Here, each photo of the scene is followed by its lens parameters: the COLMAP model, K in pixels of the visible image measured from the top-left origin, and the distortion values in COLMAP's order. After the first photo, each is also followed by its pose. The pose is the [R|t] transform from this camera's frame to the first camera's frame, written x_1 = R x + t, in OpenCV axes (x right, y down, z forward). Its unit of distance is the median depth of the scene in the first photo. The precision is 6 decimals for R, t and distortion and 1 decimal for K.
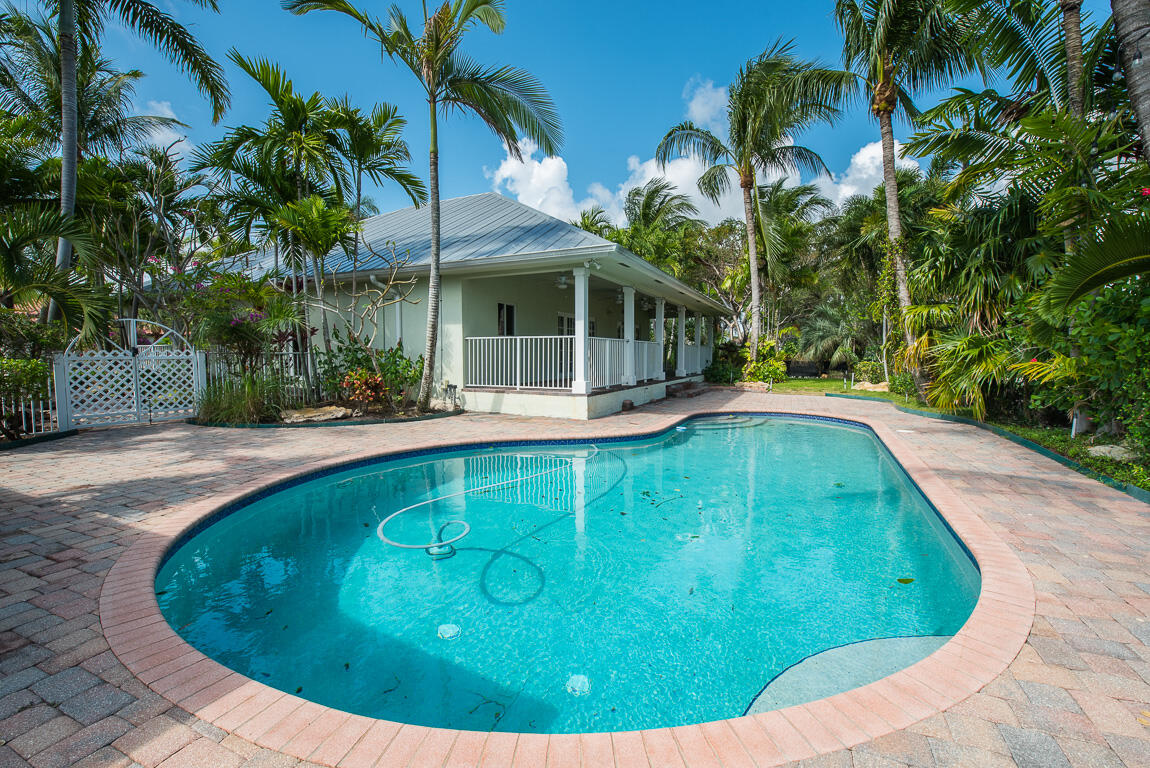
lens RADIAL K [[509.4, 0, 581.2], [0, 509.4, 380.5], [0, 0, 1]] dist [0.001365, -0.000031]
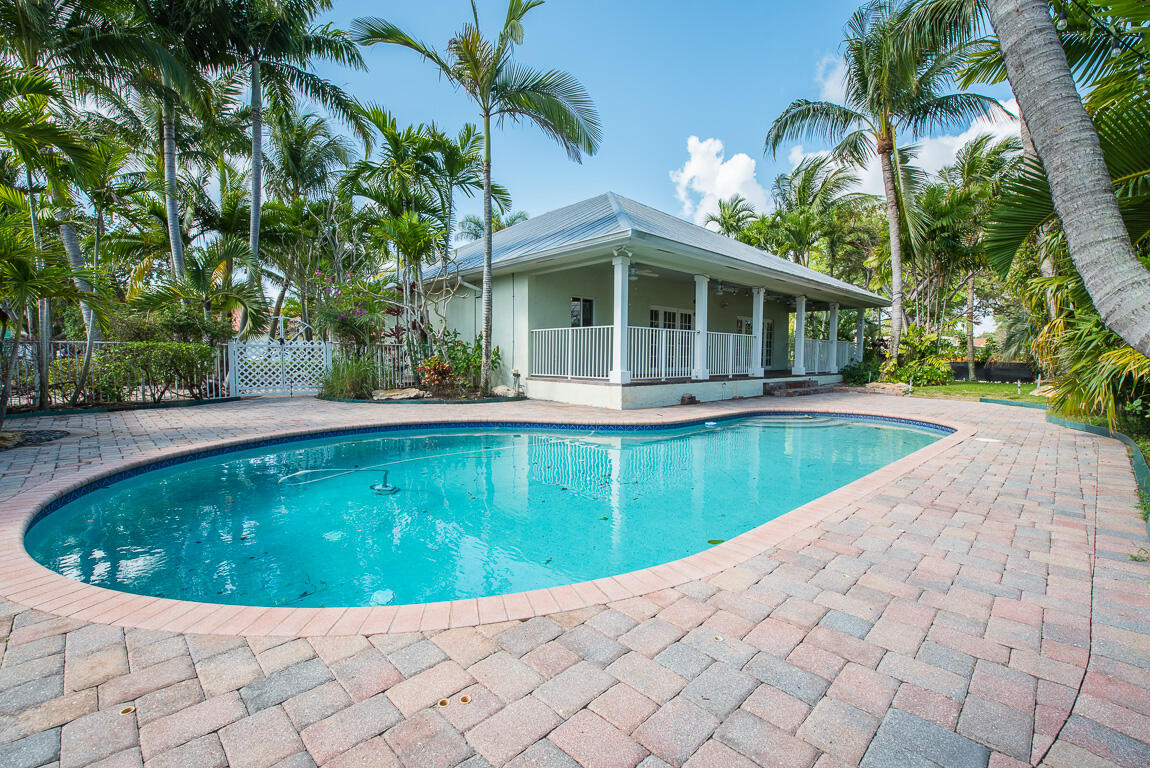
lens RADIAL K [[509.4, 0, 581.2], [0, 509.4, 380.5], [0, 0, 1]] dist [0.001365, -0.000031]
pose [[0.925963, 0.023847, -0.376861, 0.284965], [-0.026670, 0.999642, -0.002272, 0.022606], [0.376672, 0.012154, 0.926267, 0.049354]]
